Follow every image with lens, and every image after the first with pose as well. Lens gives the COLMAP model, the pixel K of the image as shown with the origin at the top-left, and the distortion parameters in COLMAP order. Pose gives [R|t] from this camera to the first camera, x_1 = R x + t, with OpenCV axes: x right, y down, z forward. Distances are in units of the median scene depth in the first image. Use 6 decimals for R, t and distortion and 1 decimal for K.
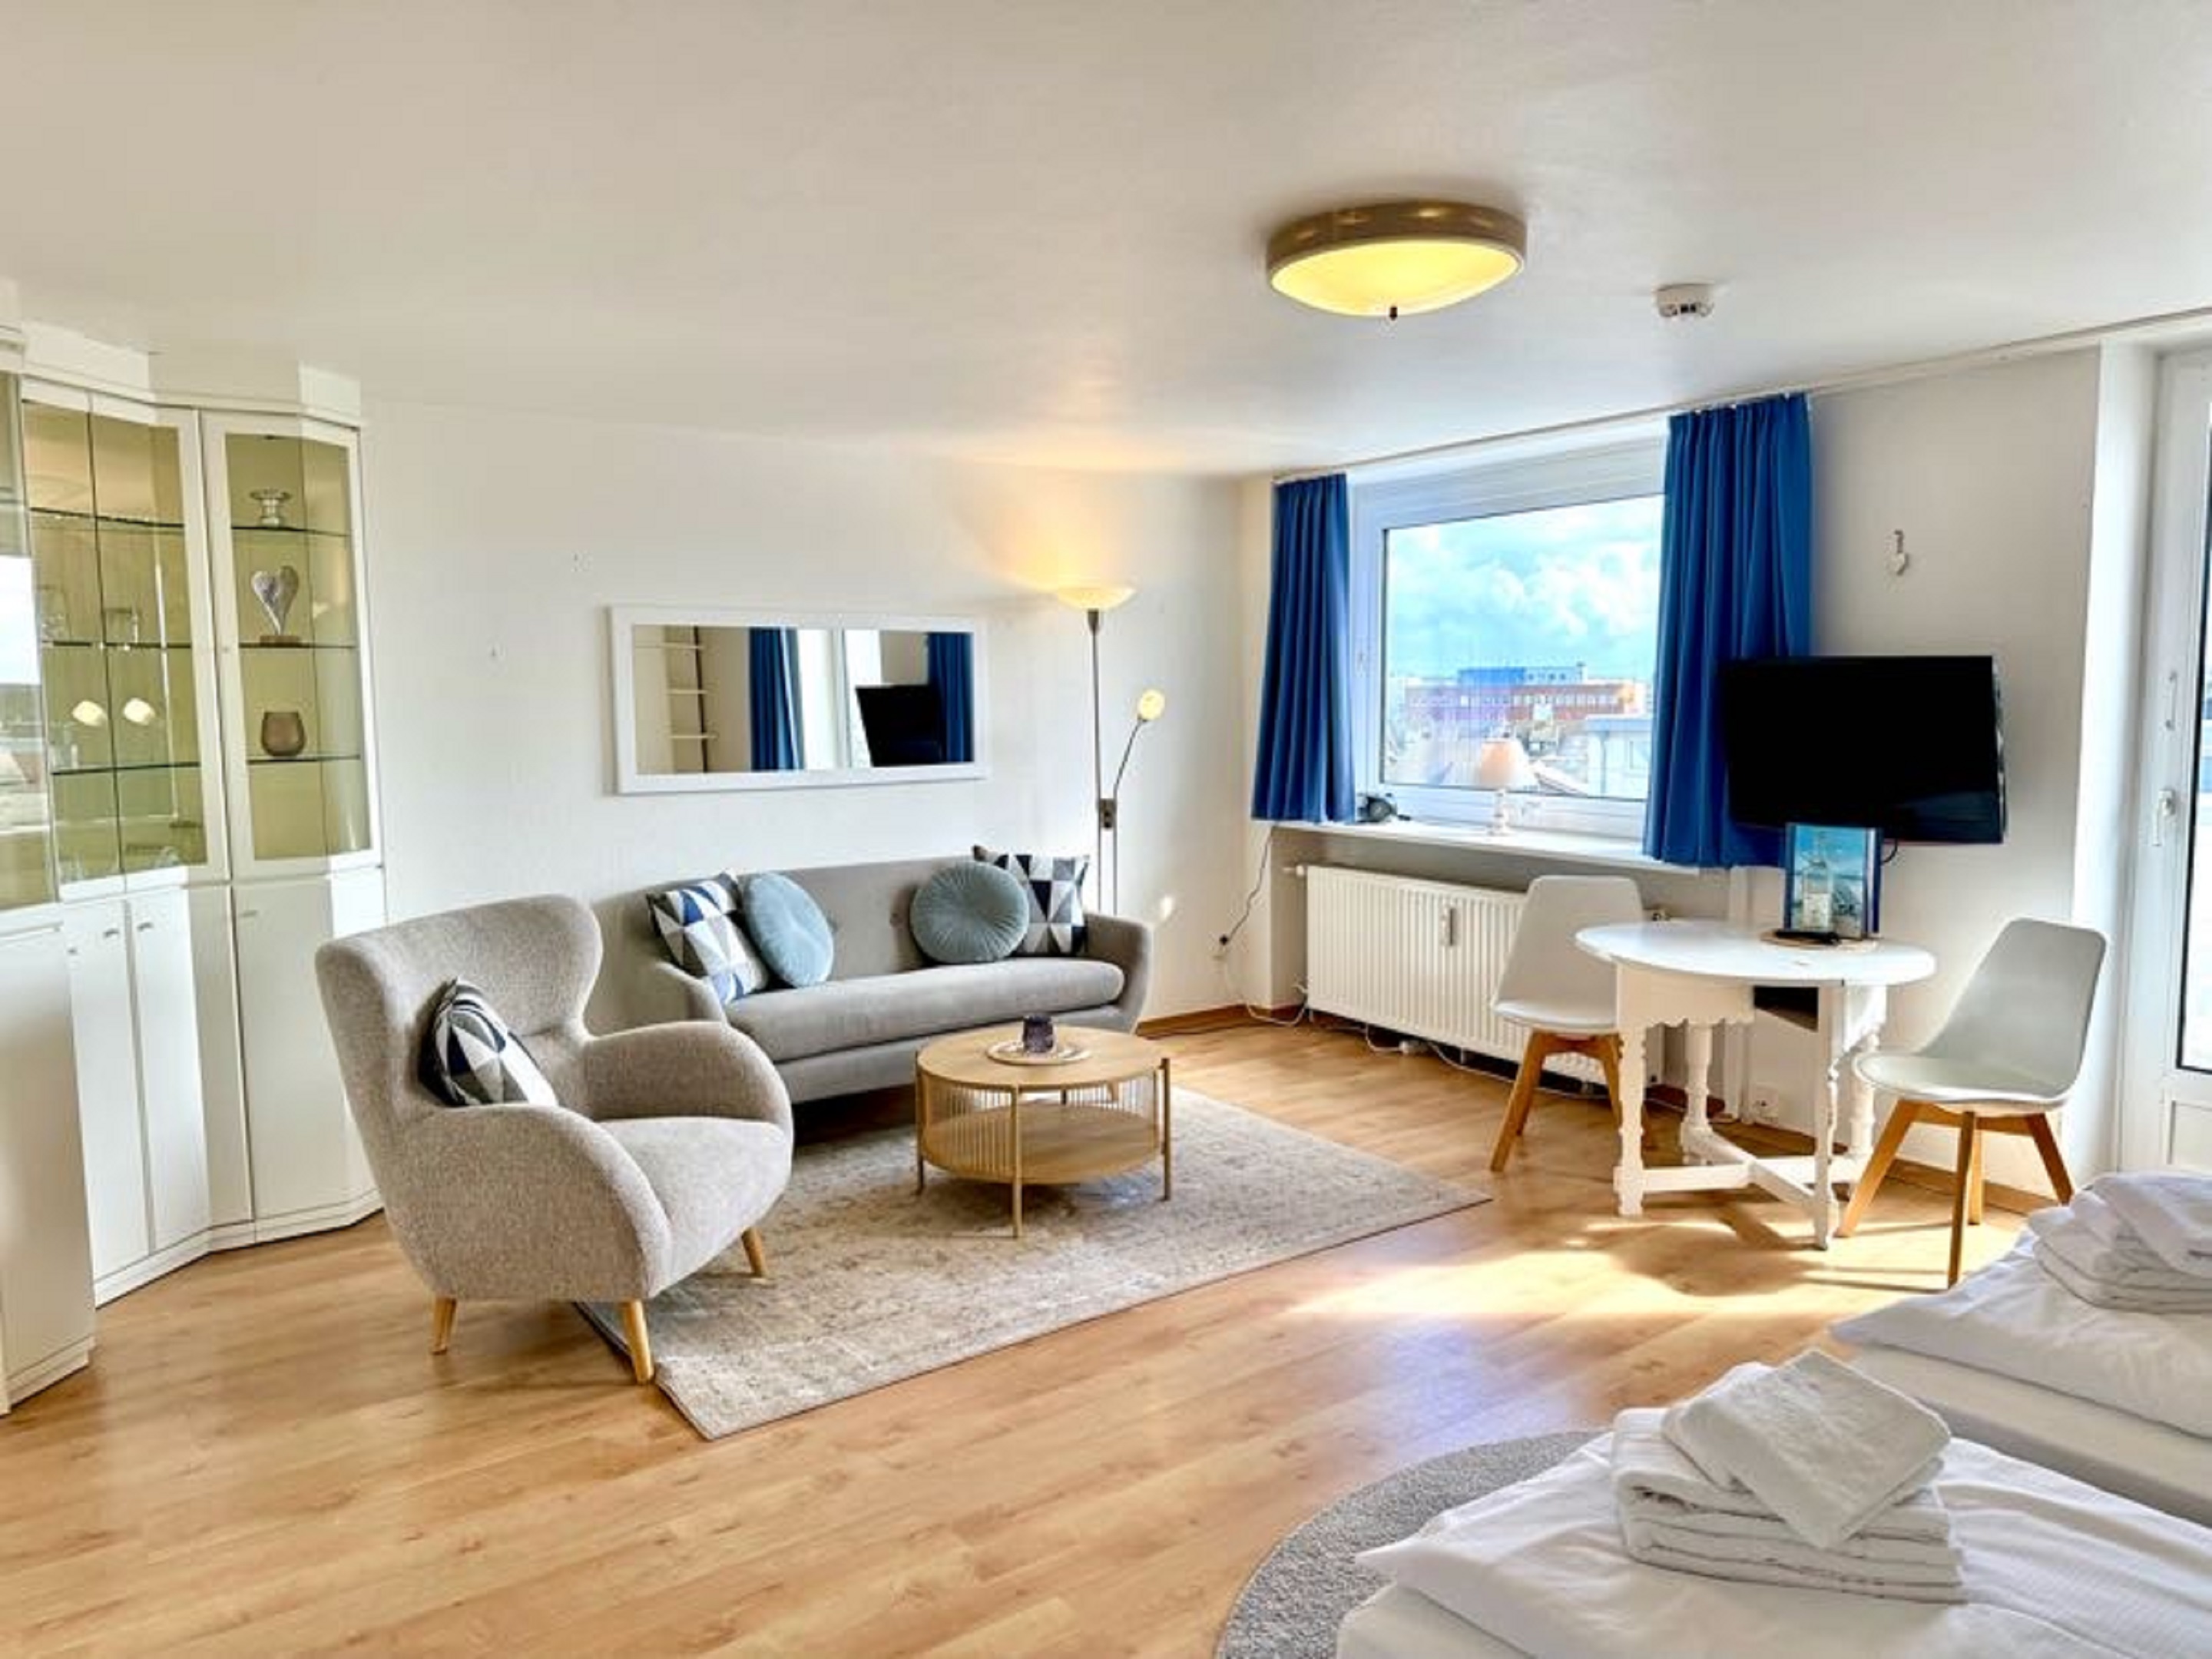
lens RADIAL K [[1527.9, 0, 1093.0], [0, 1527.9, 845.1], [0, 0, 1]] dist [0.031552, -0.039744]
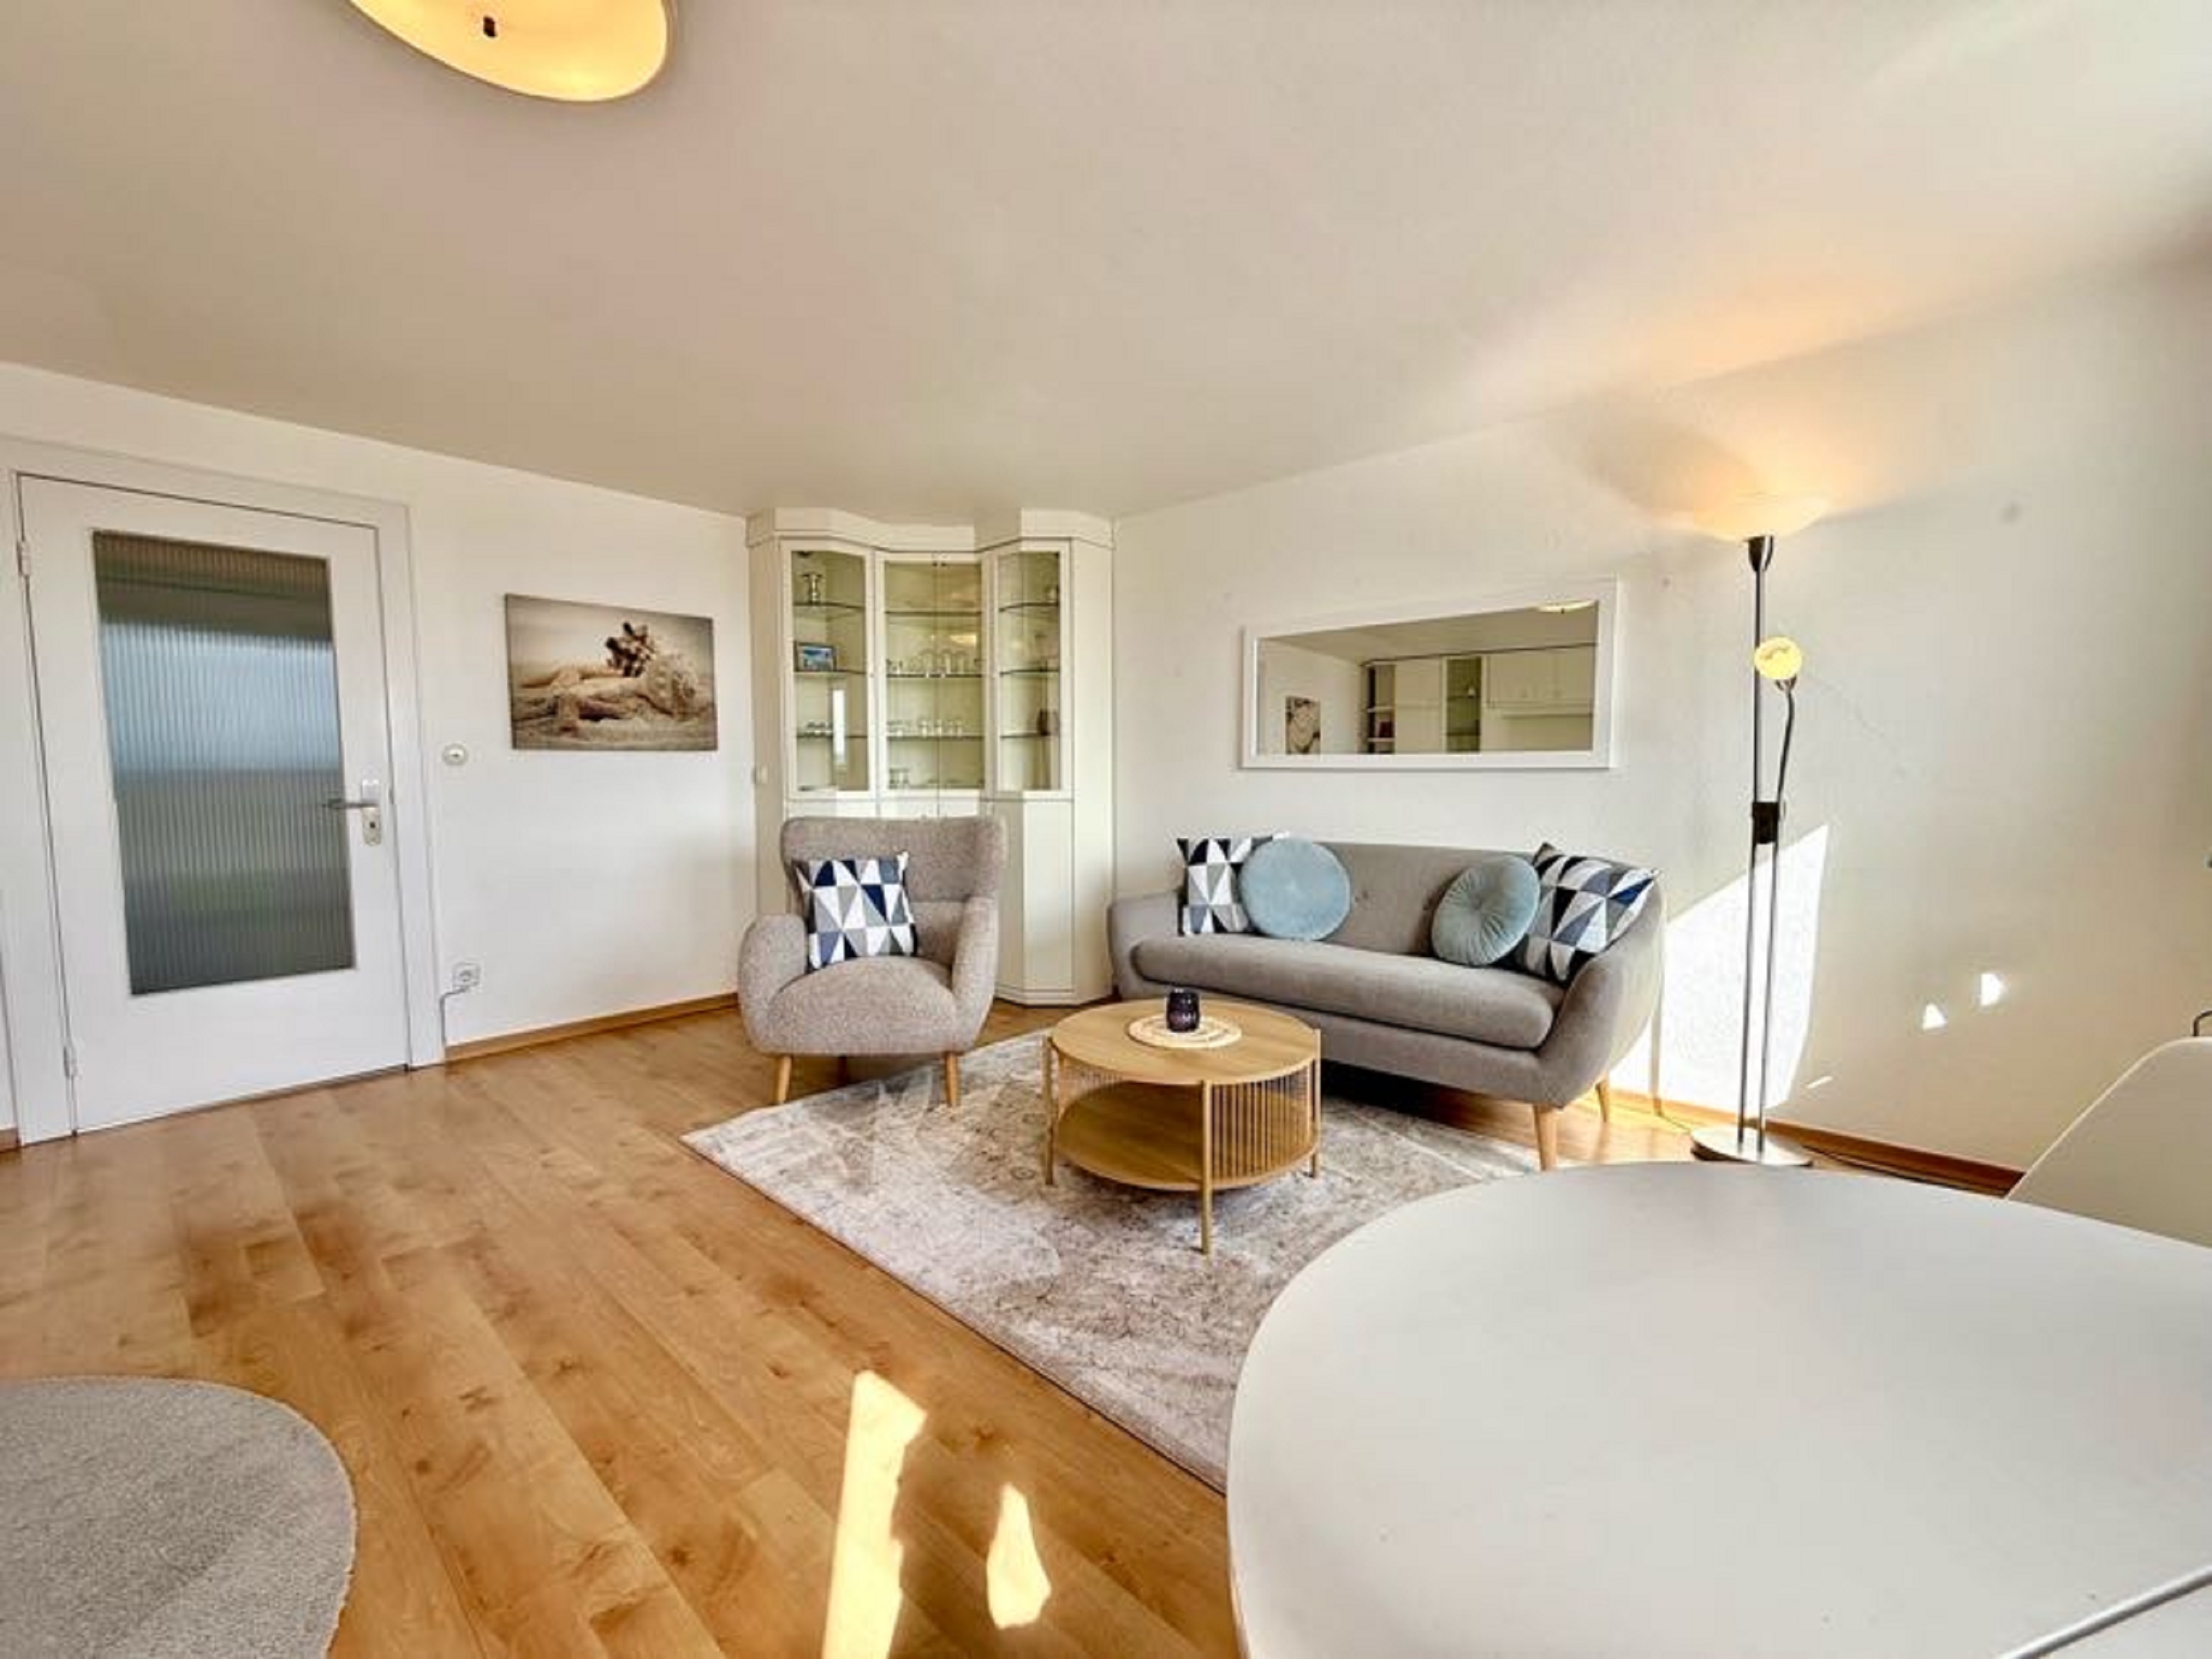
lens RADIAL K [[882.5, 0, 1094.4], [0, 882.5, 825.9], [0, 0, 1]] dist [-0.002210, 0.000448]
pose [[0.209452, 0.069592, -0.975339, 0.504773], [-0.101842, 0.993592, 0.049024, -0.010075], [0.972501, 0.089062, 0.215197, 0.876456]]
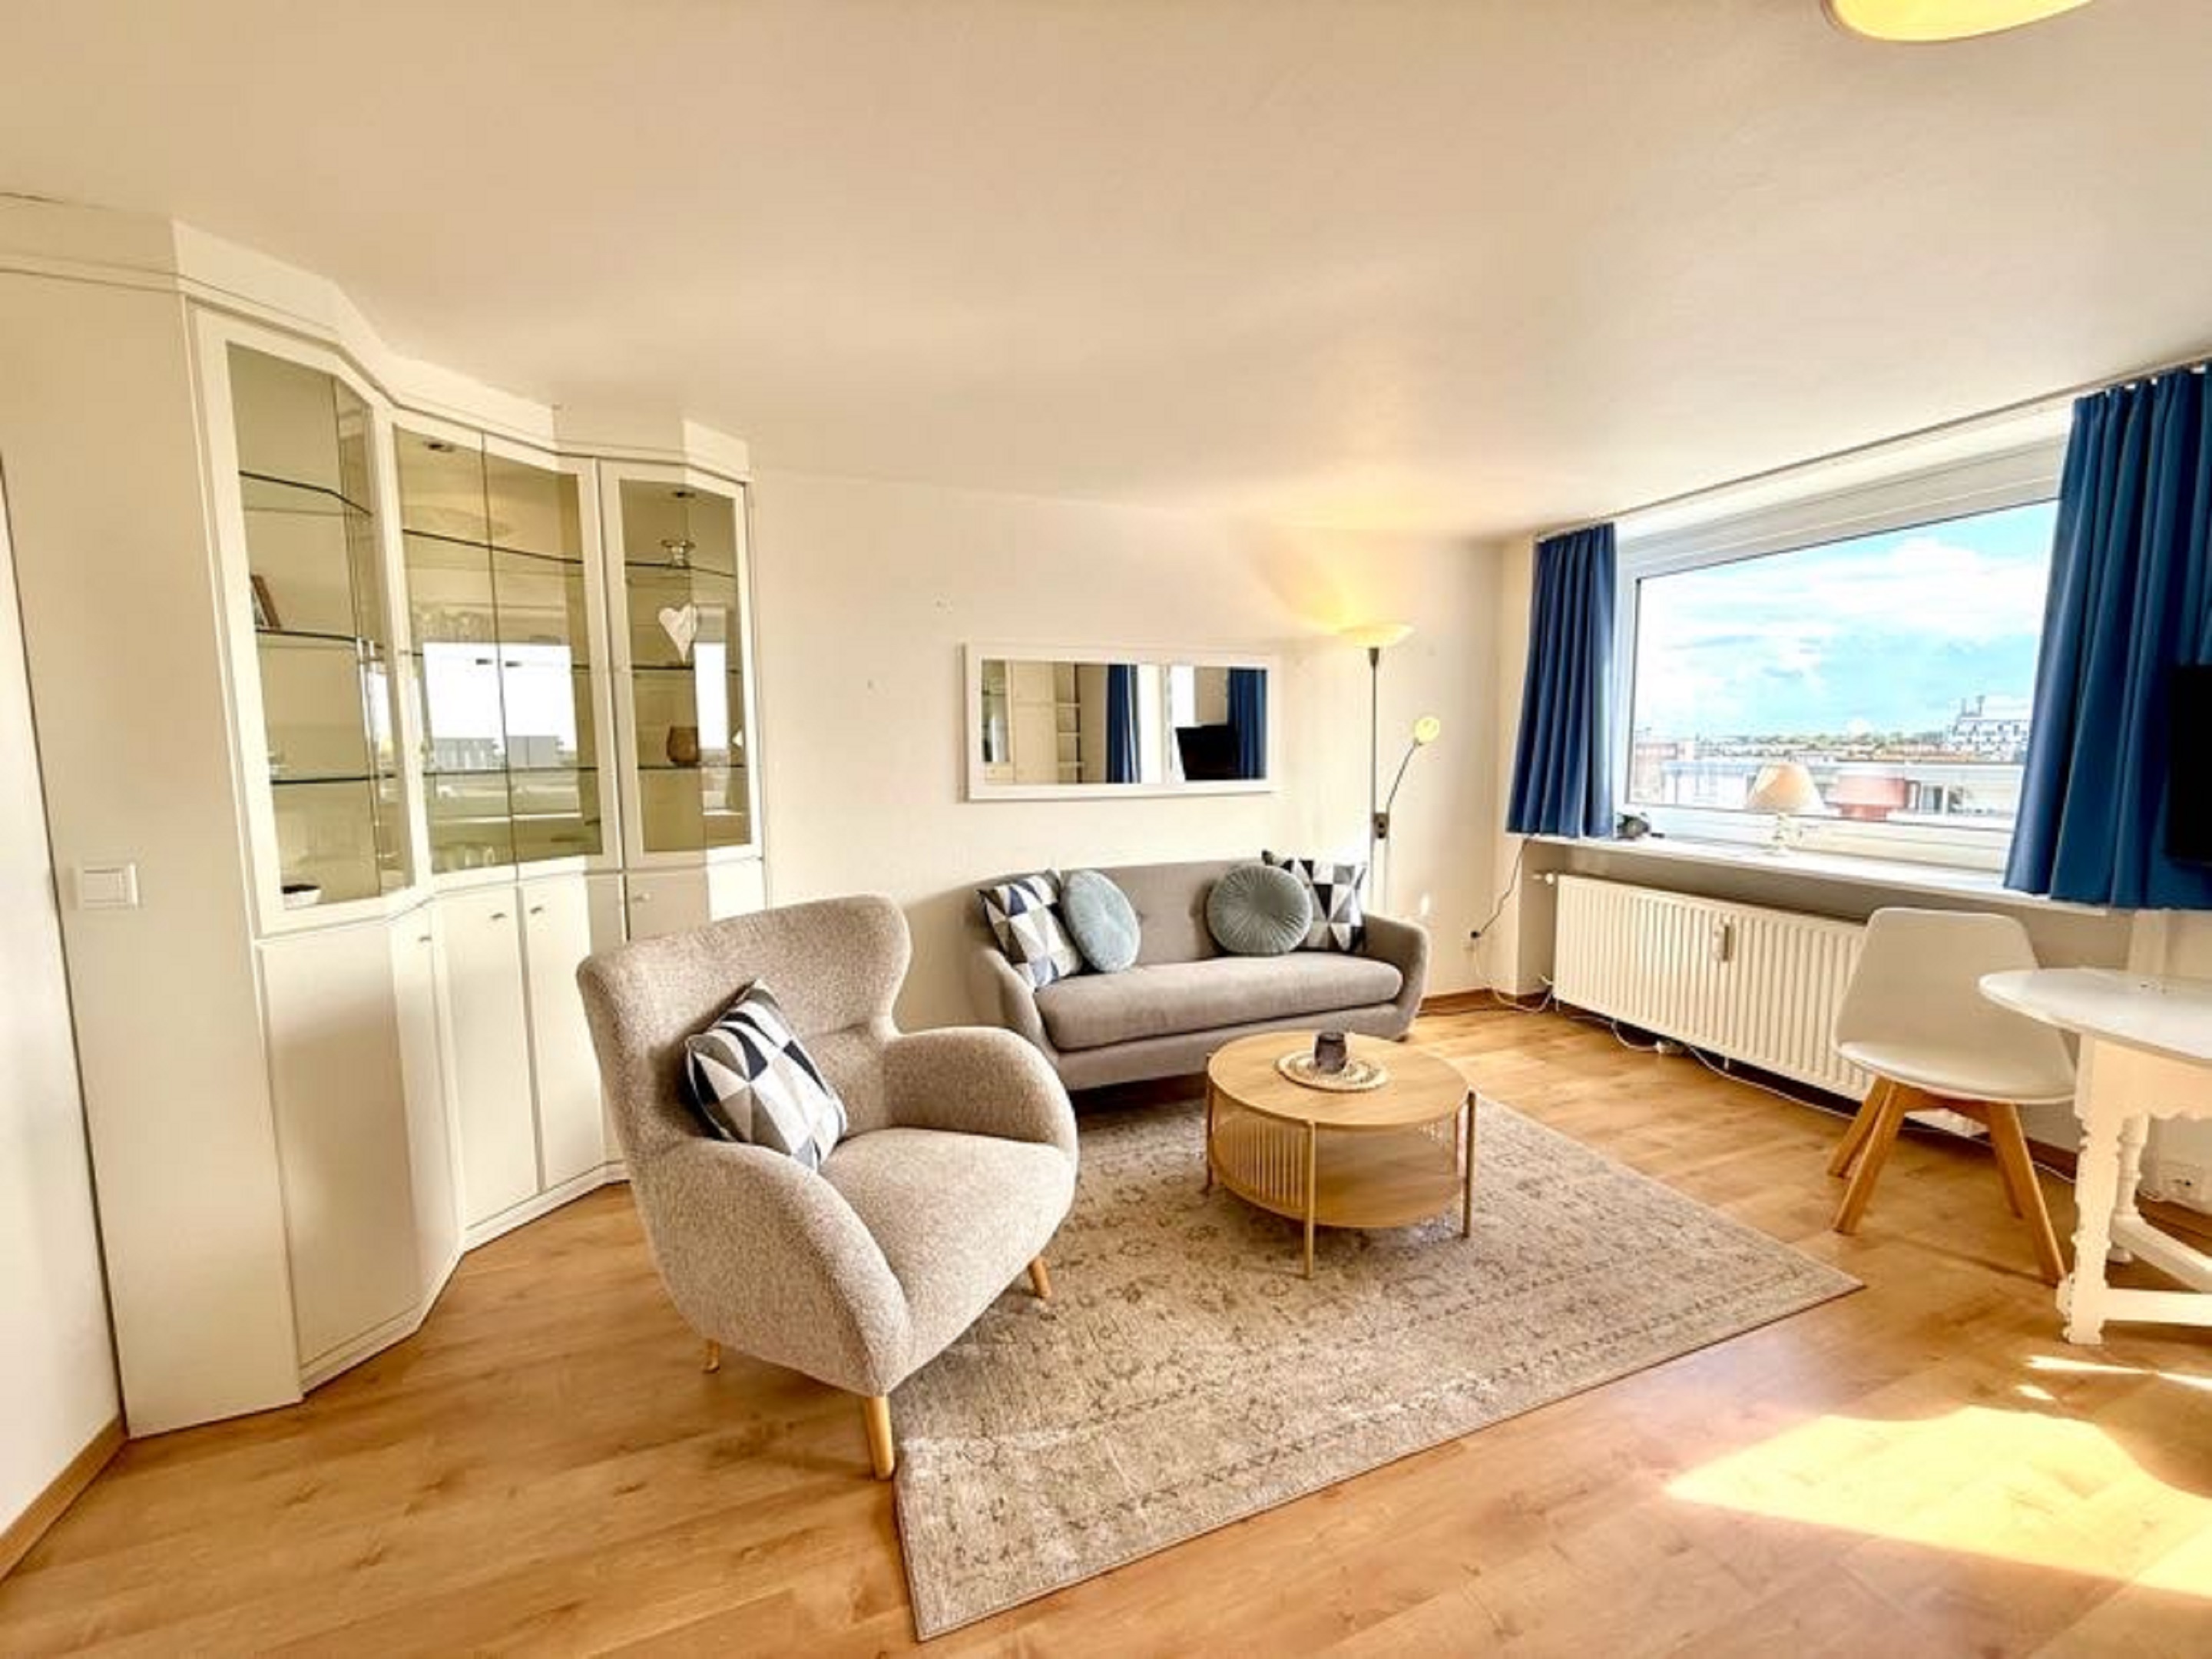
lens RADIAL K [[882.5, 0, 1098.4], [0, 882.5, 828.9], [0, 0, 1]] dist [-0.002210, 0.000448]
pose [[0.968977, 0.026900, -0.245681, -0.048646], [-0.027760, 0.999615, -0.000040, -0.017457], [0.245585, 0.006859, 0.969351, 0.434766]]
